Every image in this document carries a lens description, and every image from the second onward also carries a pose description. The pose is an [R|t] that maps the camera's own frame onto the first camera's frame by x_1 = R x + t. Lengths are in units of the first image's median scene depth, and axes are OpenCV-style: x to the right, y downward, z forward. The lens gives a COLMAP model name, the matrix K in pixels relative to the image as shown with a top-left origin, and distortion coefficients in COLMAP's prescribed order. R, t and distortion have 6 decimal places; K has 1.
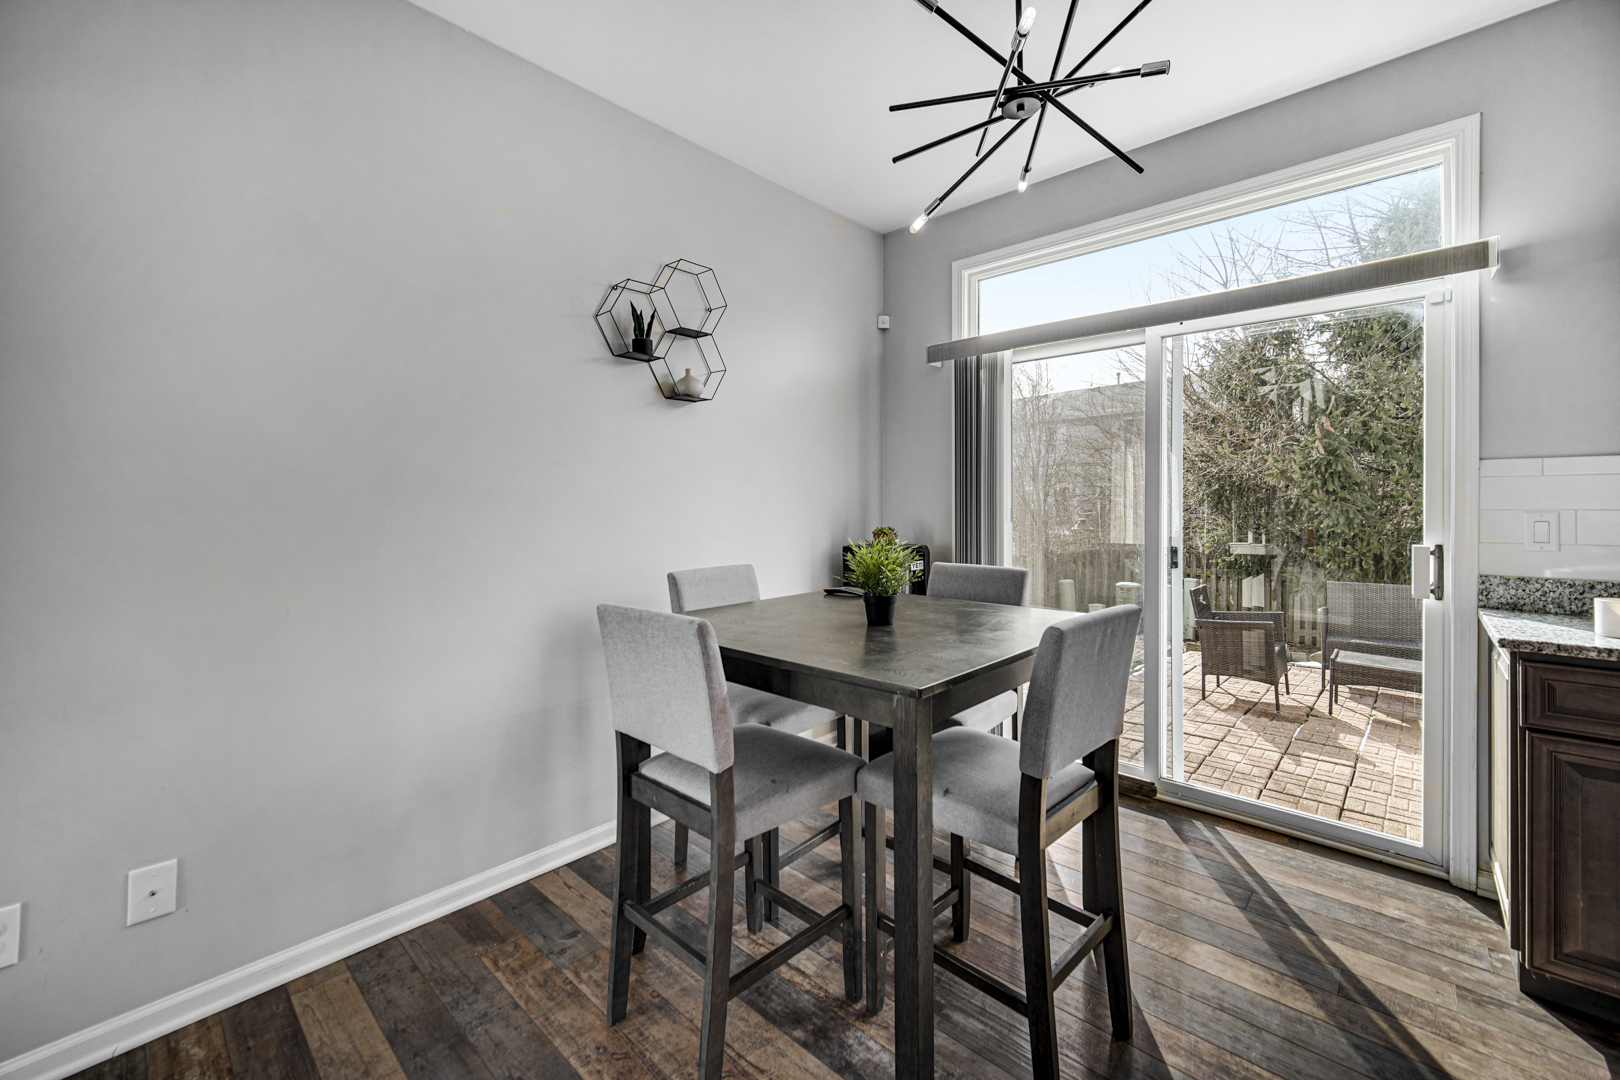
lens RADIAL K [[661.0, 0, 813.1], [0, 661.0, 511.2], [0, 0, 1]] dist [0.000610, -0.000337]
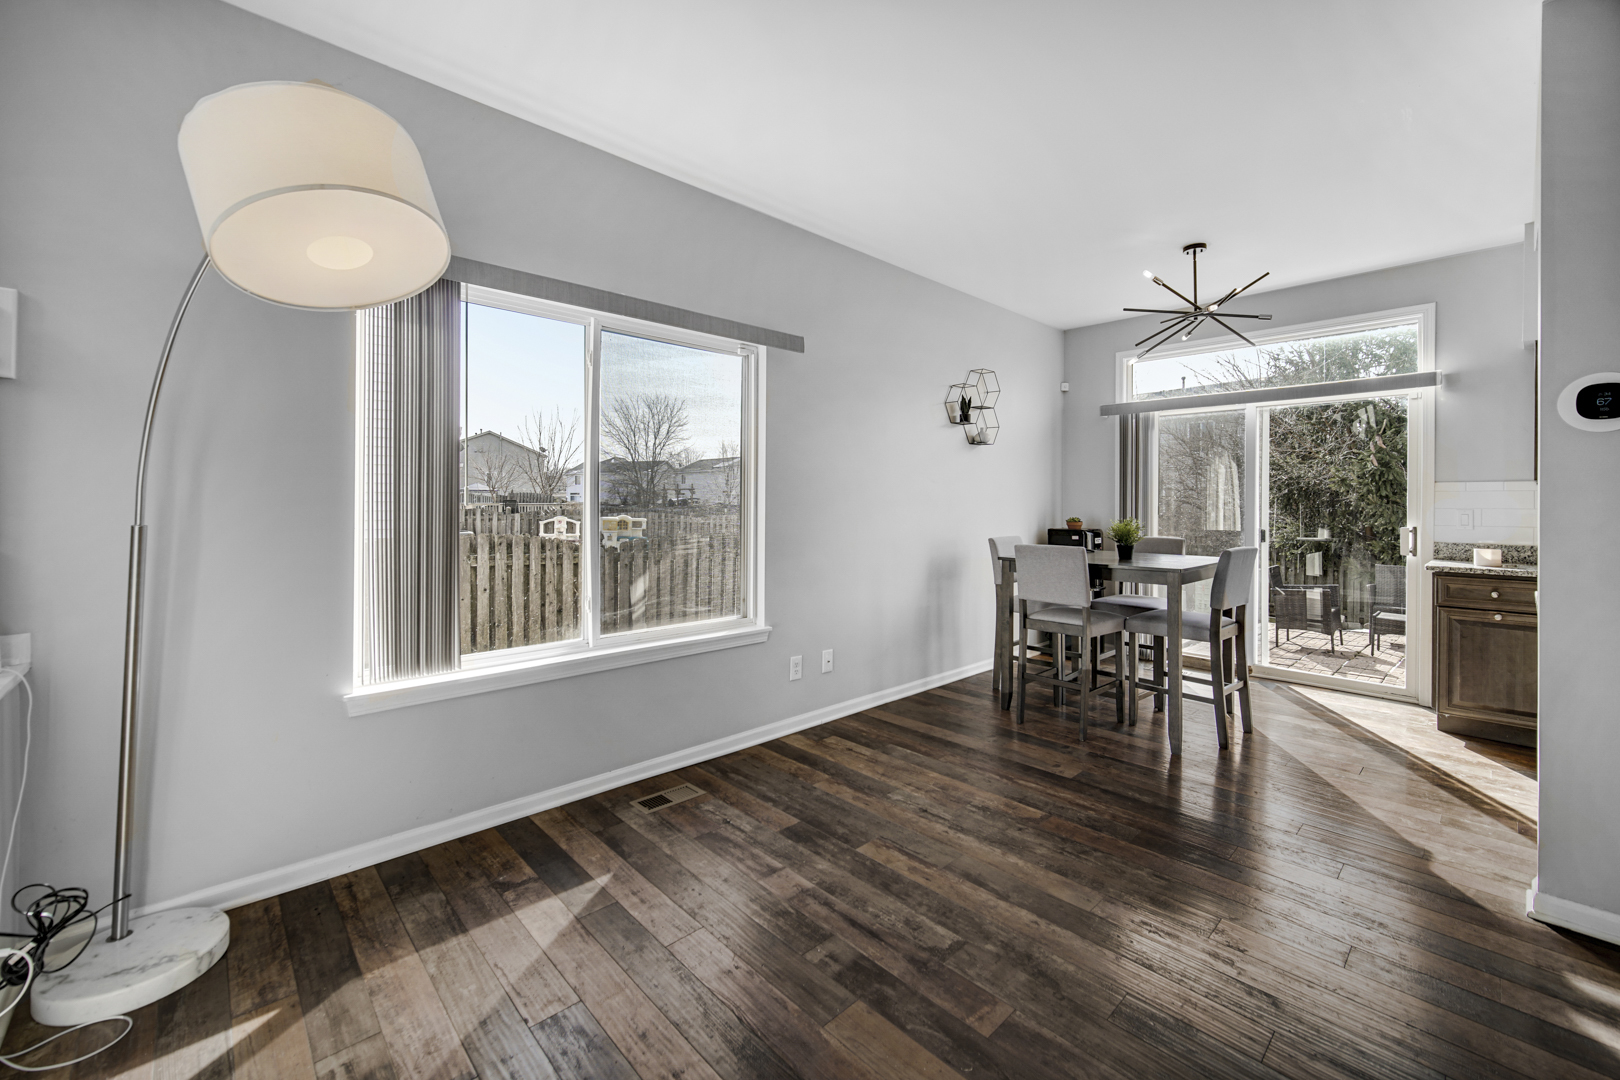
lens RADIAL K [[654.2, 0, 811.0], [0, 654.2, 506.7], [0, 0, 1]] dist [0.000954, 0.000249]
pose [[0.996994, 0.007906, -0.077071, -0.432676], [-0.008324, 0.999952, -0.005104, 0.011503], [0.077027, 0.005730, 0.997013, -0.688090]]
